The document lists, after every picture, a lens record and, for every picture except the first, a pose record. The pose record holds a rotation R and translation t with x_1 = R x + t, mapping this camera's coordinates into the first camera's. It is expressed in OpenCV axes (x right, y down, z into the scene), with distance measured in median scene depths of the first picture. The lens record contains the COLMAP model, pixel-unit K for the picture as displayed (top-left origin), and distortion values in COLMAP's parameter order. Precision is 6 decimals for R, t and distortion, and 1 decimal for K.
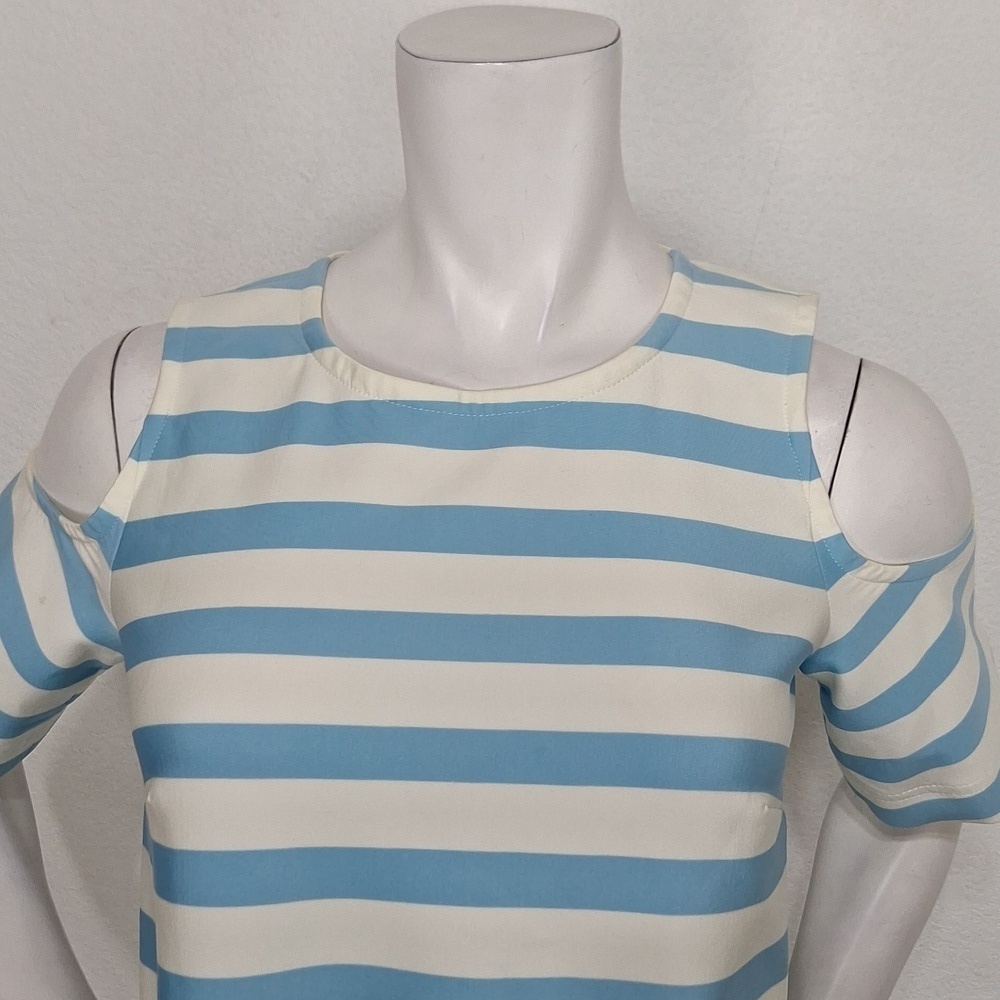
lens RADIAL K [[1483.5, 0, 500.0], [0, 1483.5, 500.0], [0, 0, 1]] dist [0.153831, -0.359506]
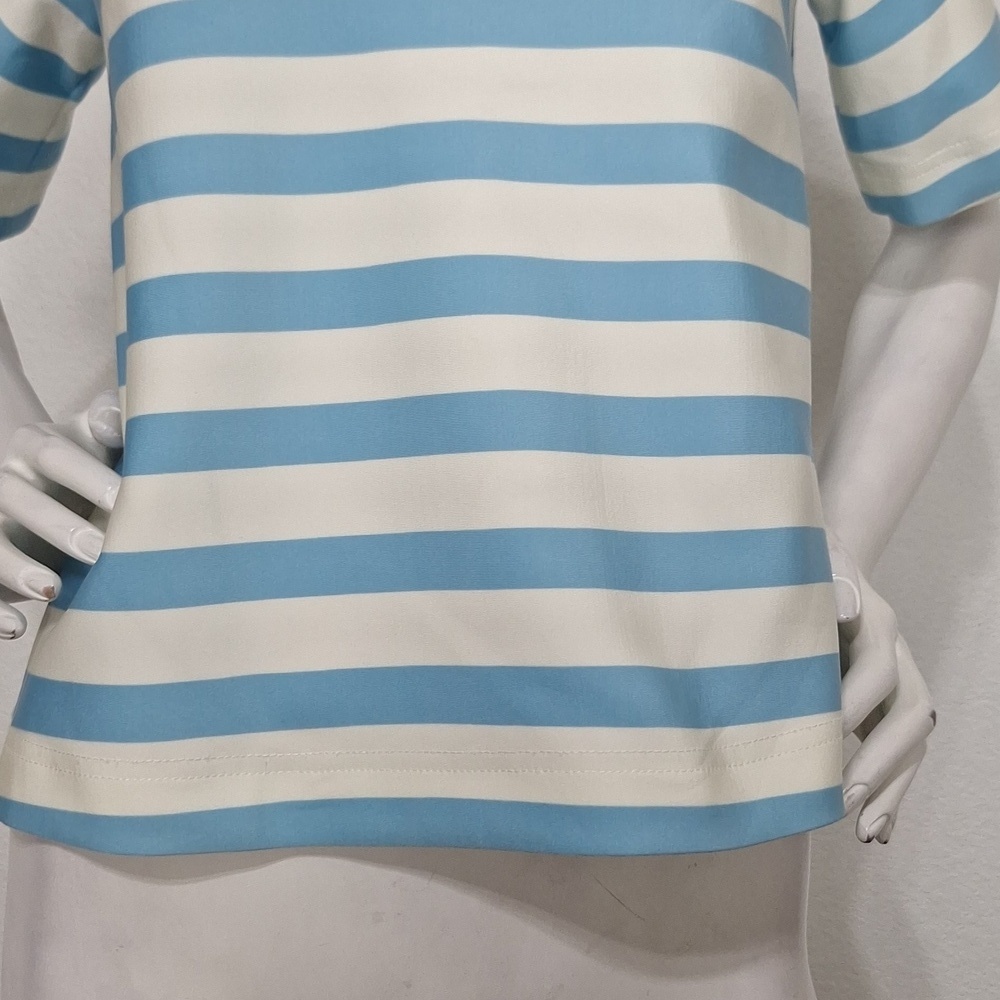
lens RADIAL K [[1483.5, 0, 500.0], [0, 1483.5, 500.0], [0, 0, 1]] dist [0.153831, -0.359506]
pose [[0.997511, -0.068131, -0.018165, 0.006966], [0.065227, 0.989462, -0.129269, 0.583829], [0.026781, 0.127762, 0.991443, 0.106133]]
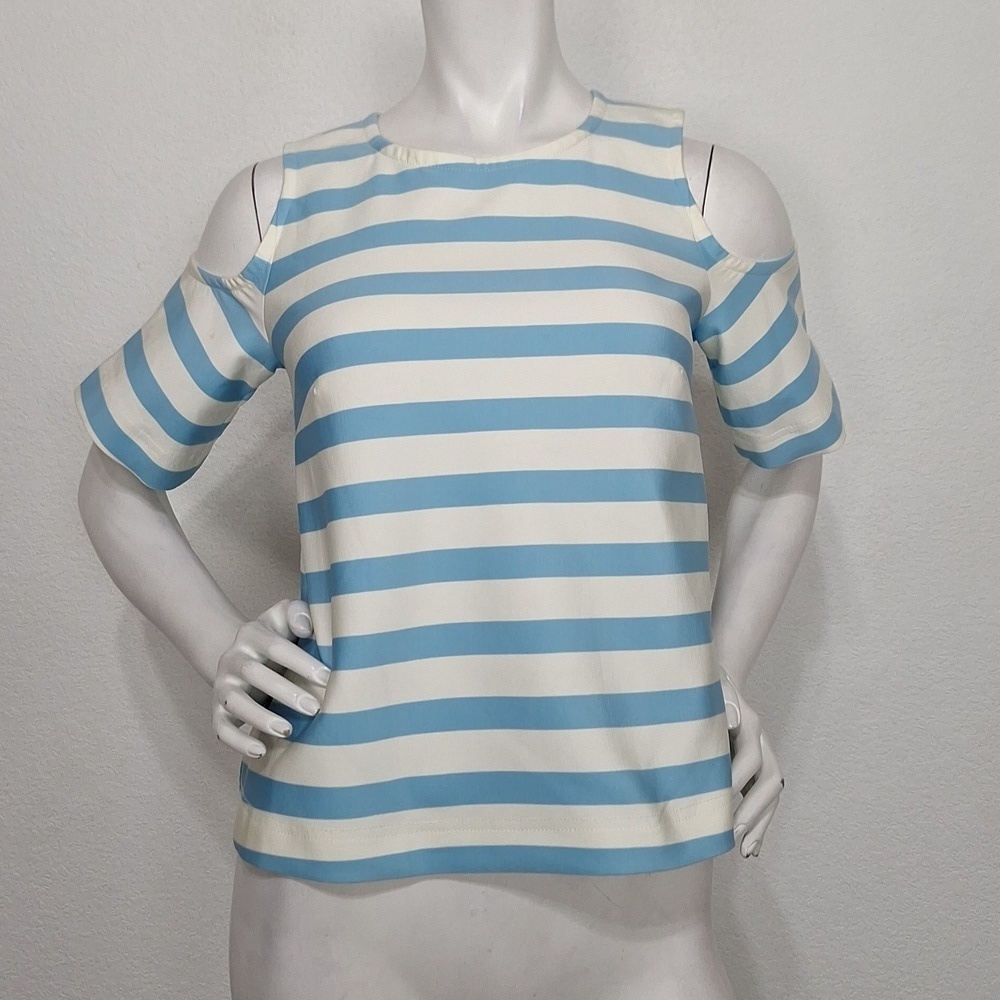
lens RADIAL K [[1452.9, 0, 500.0], [0, 1452.9, 472.3], [0, 0, 1]] dist [0.126477, -0.079528]
pose [[0.994331, -0.083553, 0.065764, -0.128479], [0.091626, 0.987108, -0.131231, 0.464200], [-0.053952, 0.136513, 0.989168, -0.532981]]
